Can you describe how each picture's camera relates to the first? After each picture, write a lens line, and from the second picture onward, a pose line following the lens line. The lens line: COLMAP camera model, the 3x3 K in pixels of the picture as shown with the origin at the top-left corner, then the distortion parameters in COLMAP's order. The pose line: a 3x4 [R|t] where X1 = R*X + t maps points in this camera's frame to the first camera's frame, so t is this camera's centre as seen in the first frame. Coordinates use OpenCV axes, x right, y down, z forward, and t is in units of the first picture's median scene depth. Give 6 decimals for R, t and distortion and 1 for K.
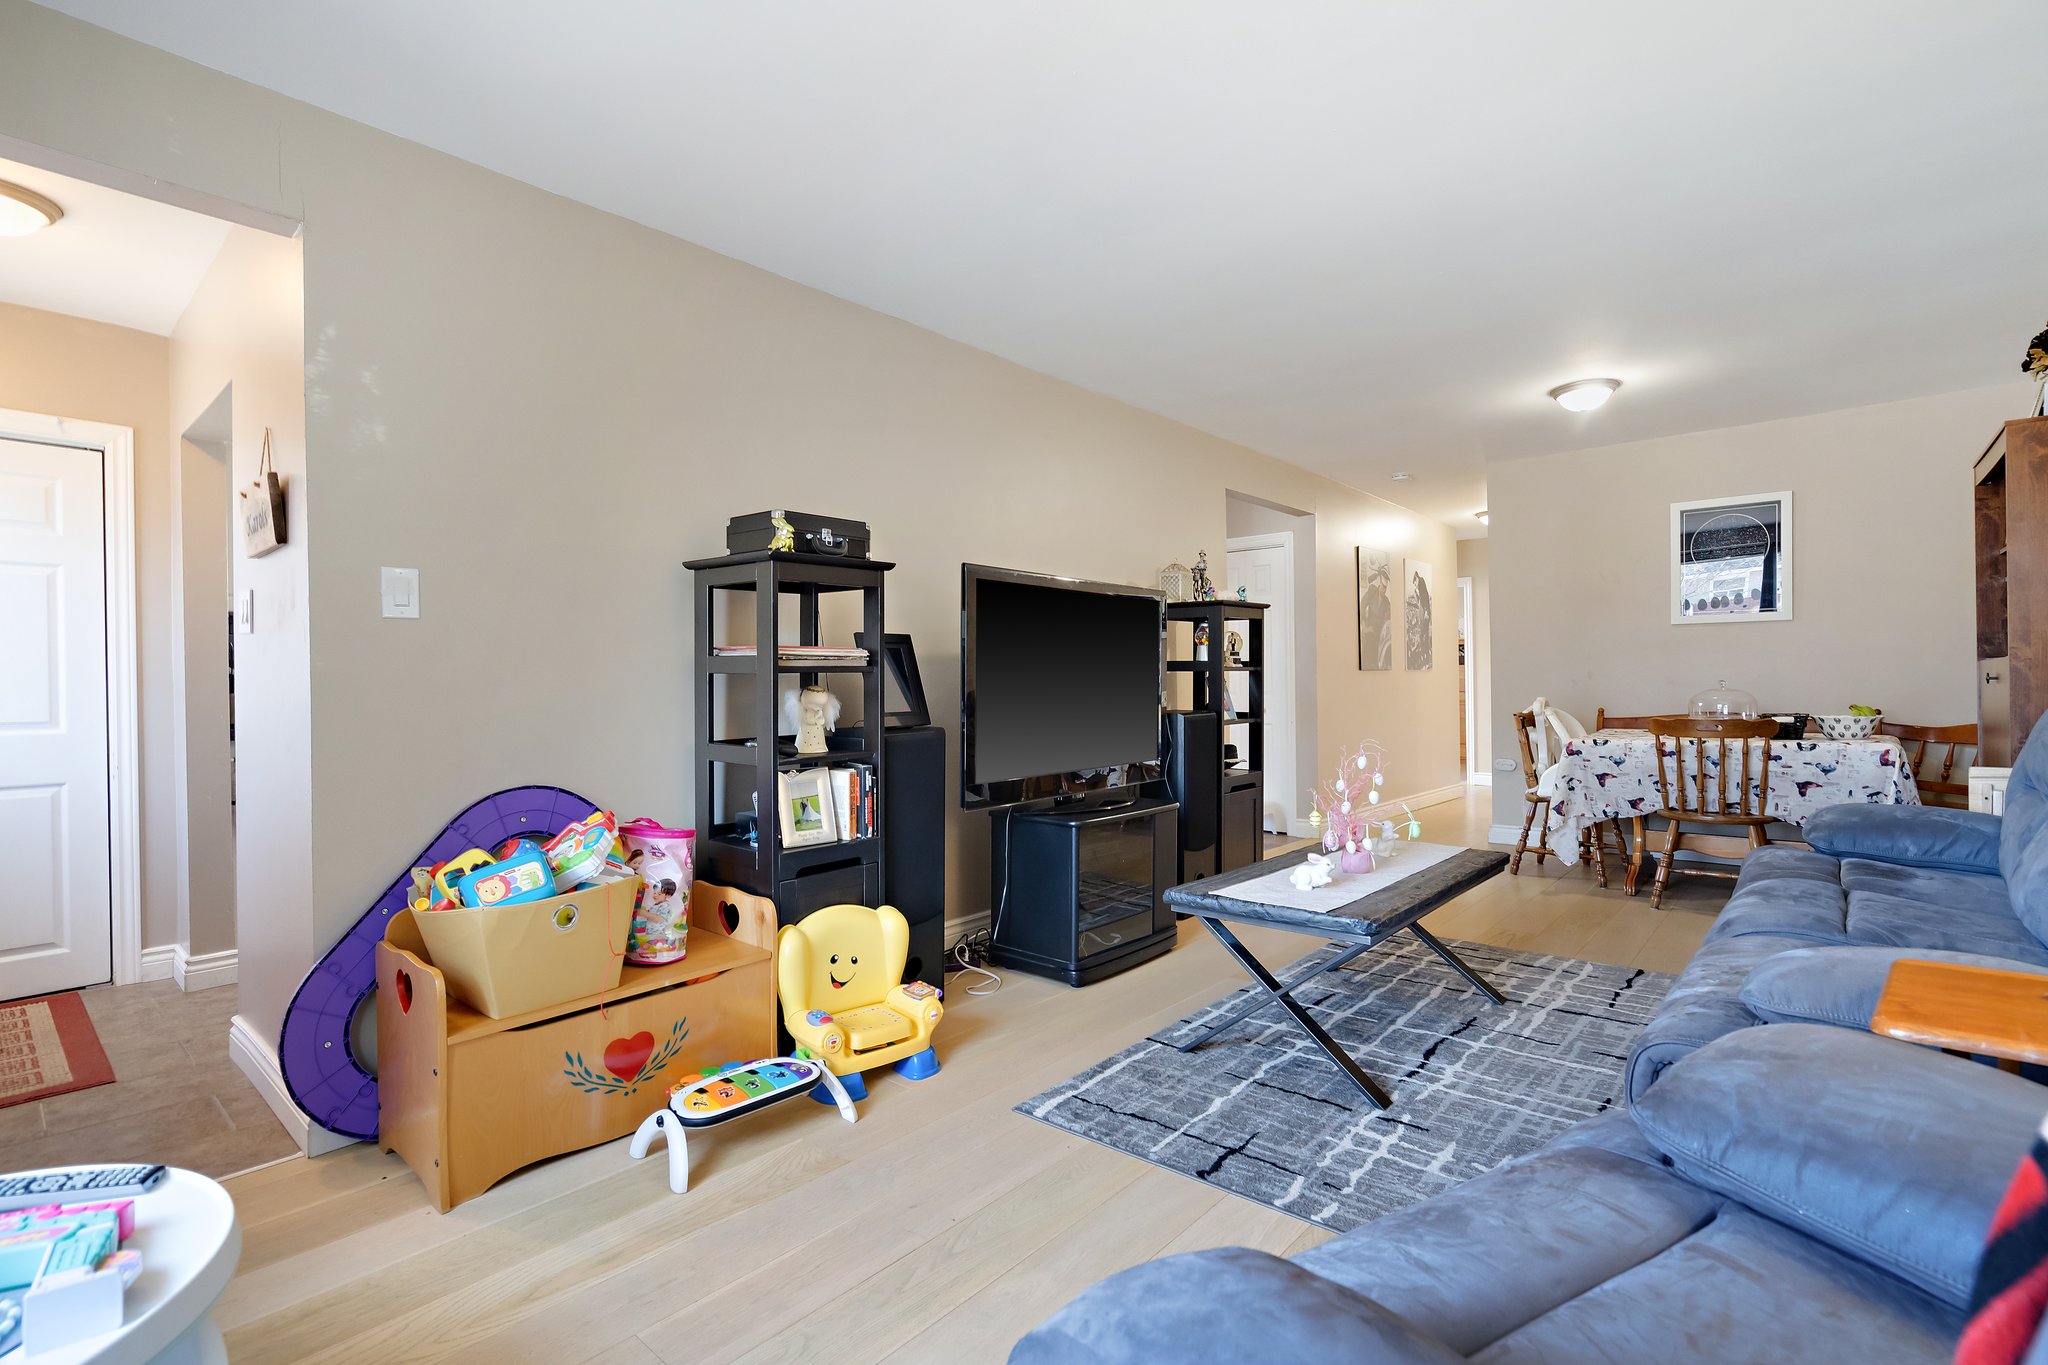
lens RADIAL K [[943.7, 0, 1020.1], [0, 943.7, 681.0], [0, 0, 1]] dist [-0.001112, -0.000510]
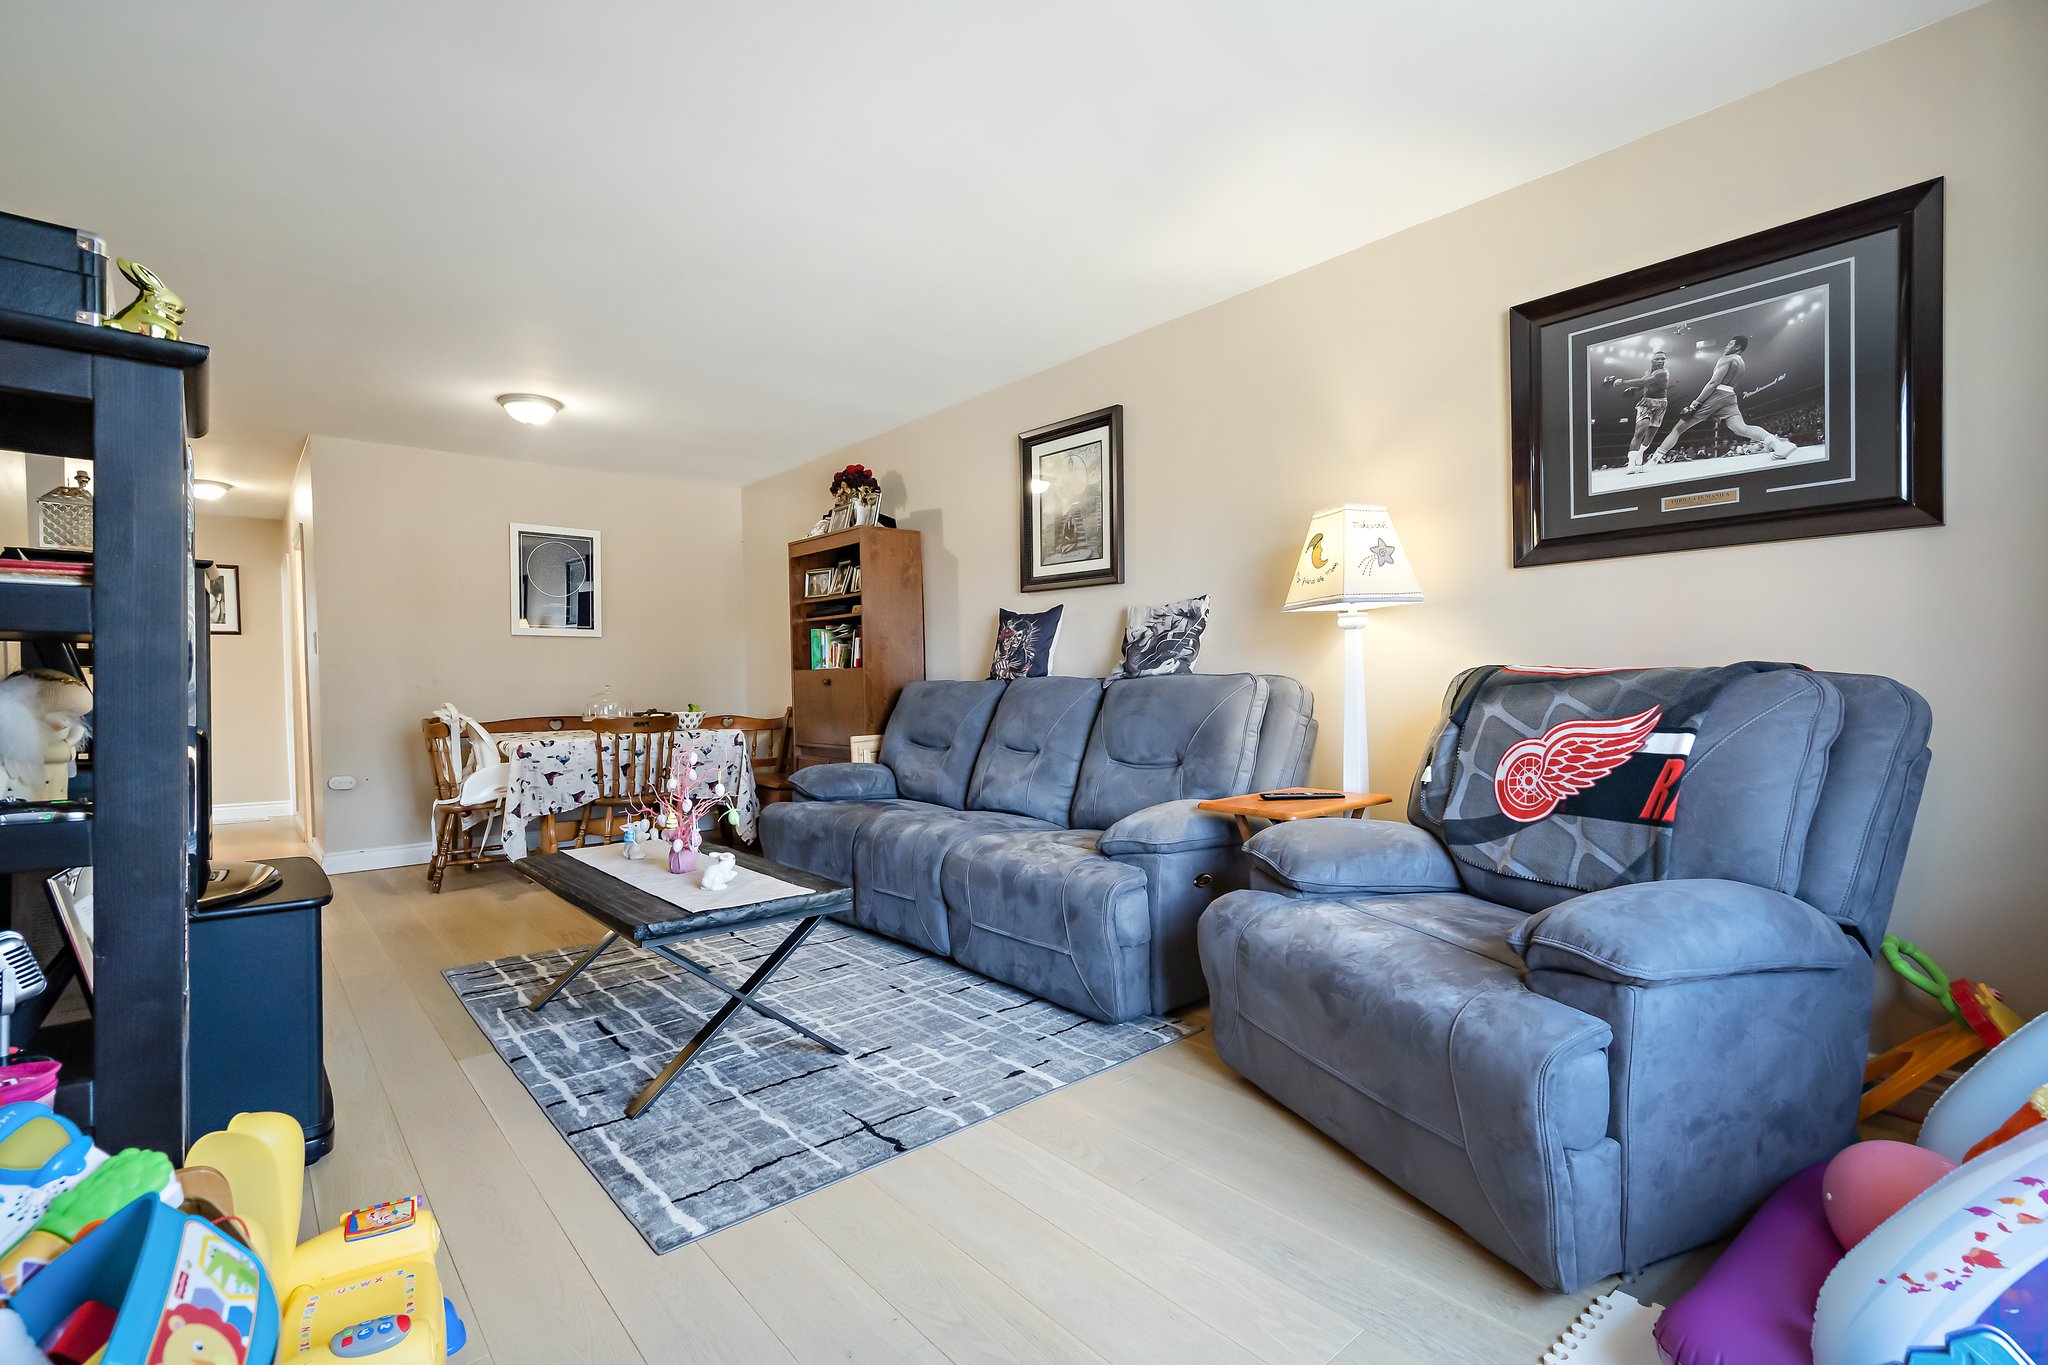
lens RADIAL K [[943.7, 0, 1025.1], [0, 943.7, 700.1], [0, 0, 1]] dist [-0.001112, -0.000510]
pose [[0.139484, -0.012907, 0.990140, -0.398582], [0.007757, 0.999899, 0.011942, 0.007957], [-0.990194, 0.006015, 0.139570, 0.350418]]
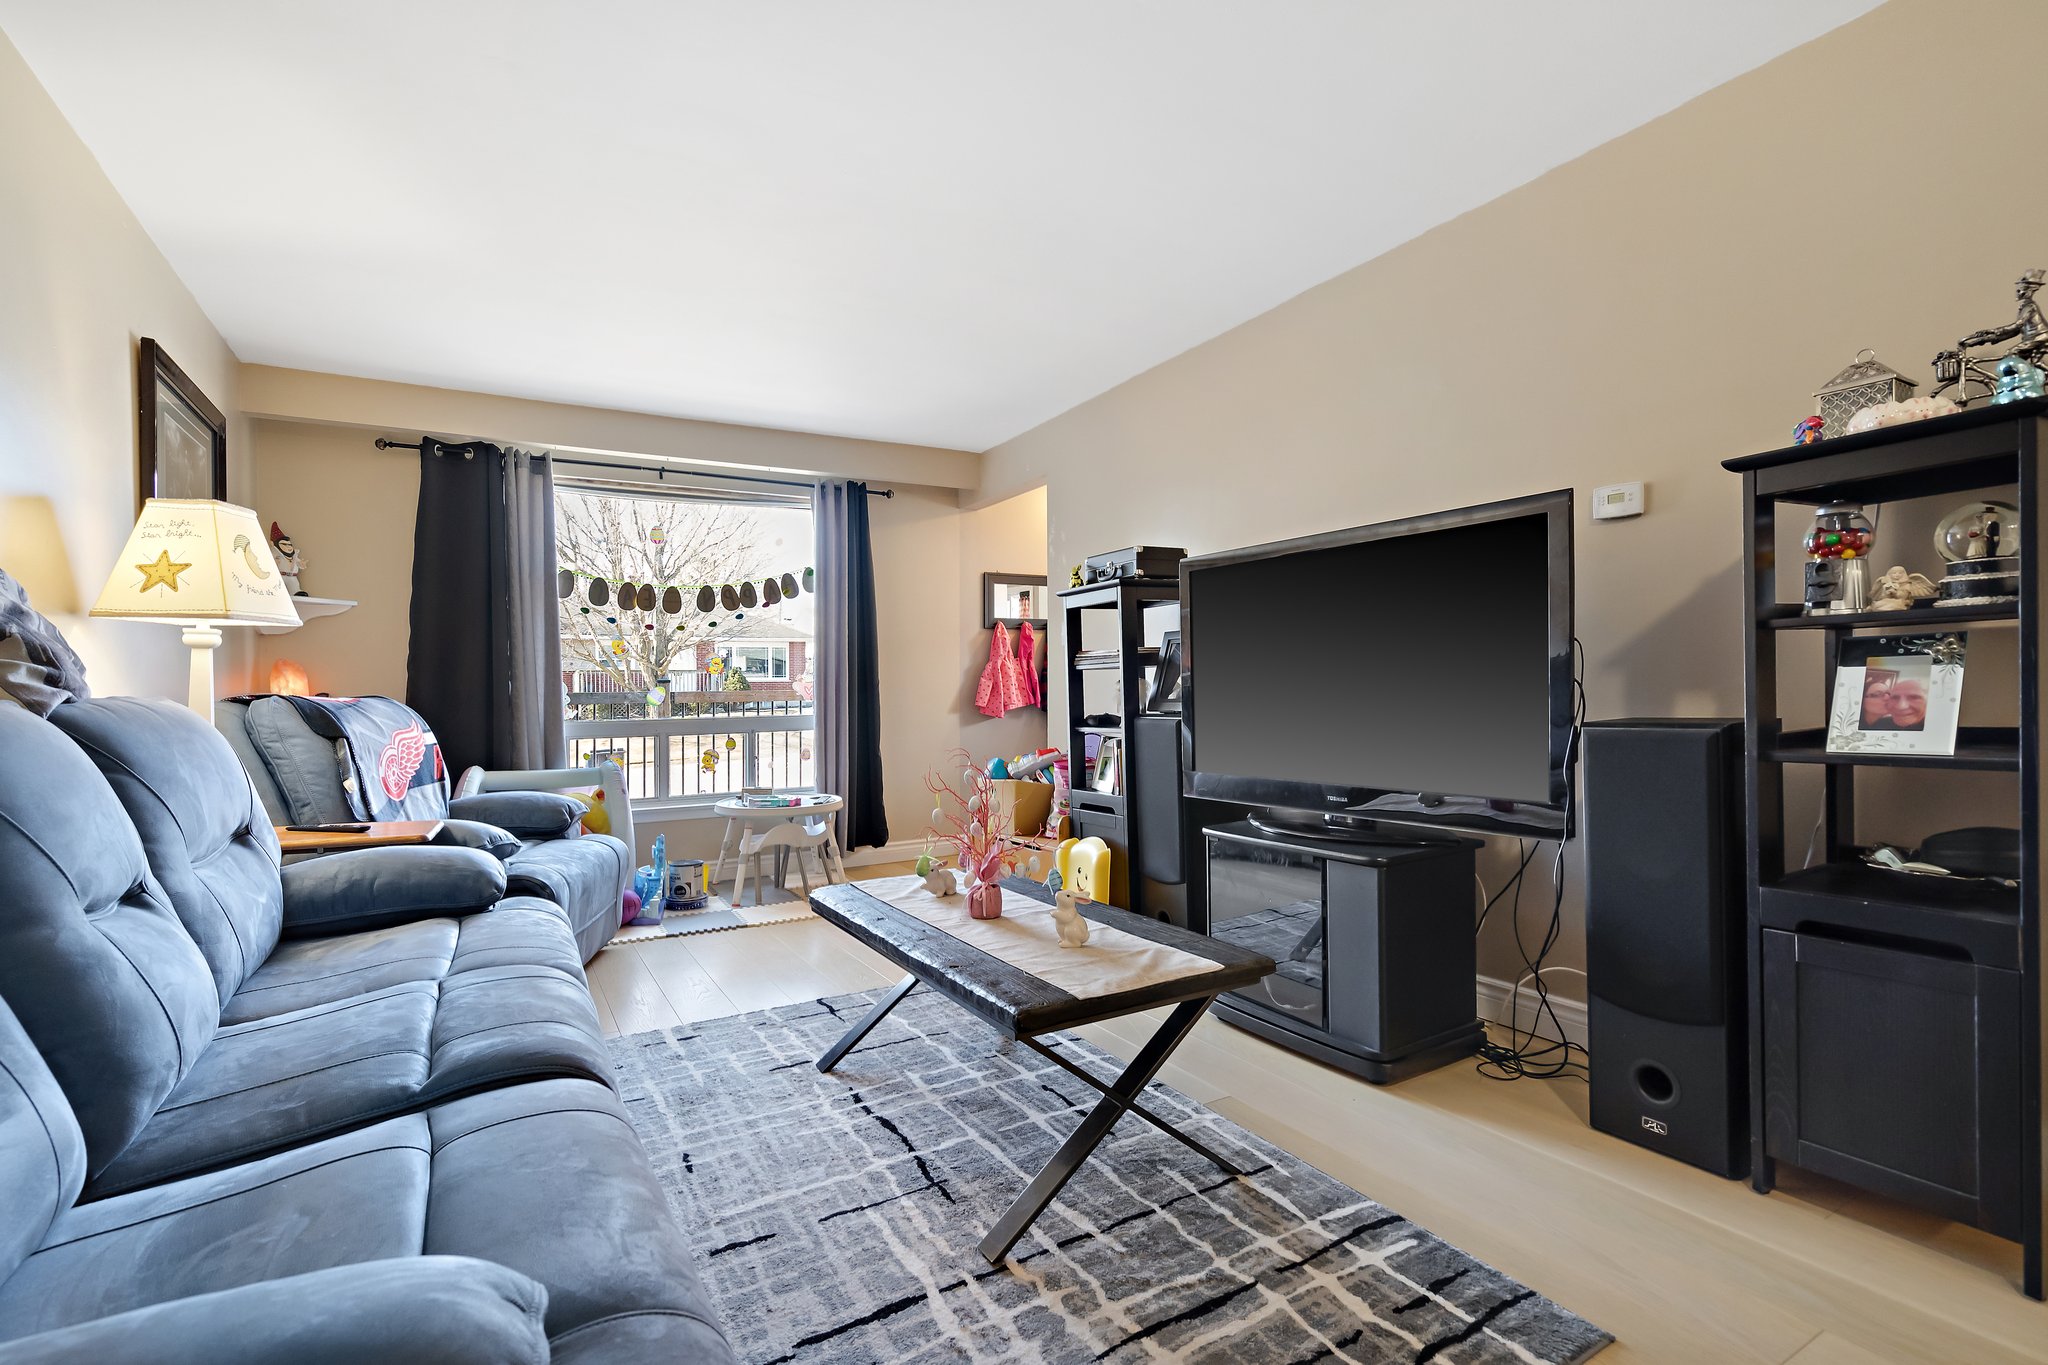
lens RADIAL K [[943.7, 0, 1028.5], [0, 943.7, 696.6], [0, 0, 1]] dist [-0.001112, -0.000510]
pose [[-0.316201, 0.026869, -0.948312, 0.758558], [0.031915, 0.999334, 0.017673, 0.003713], [0.948155, -0.024677, -0.316848, 0.898165]]
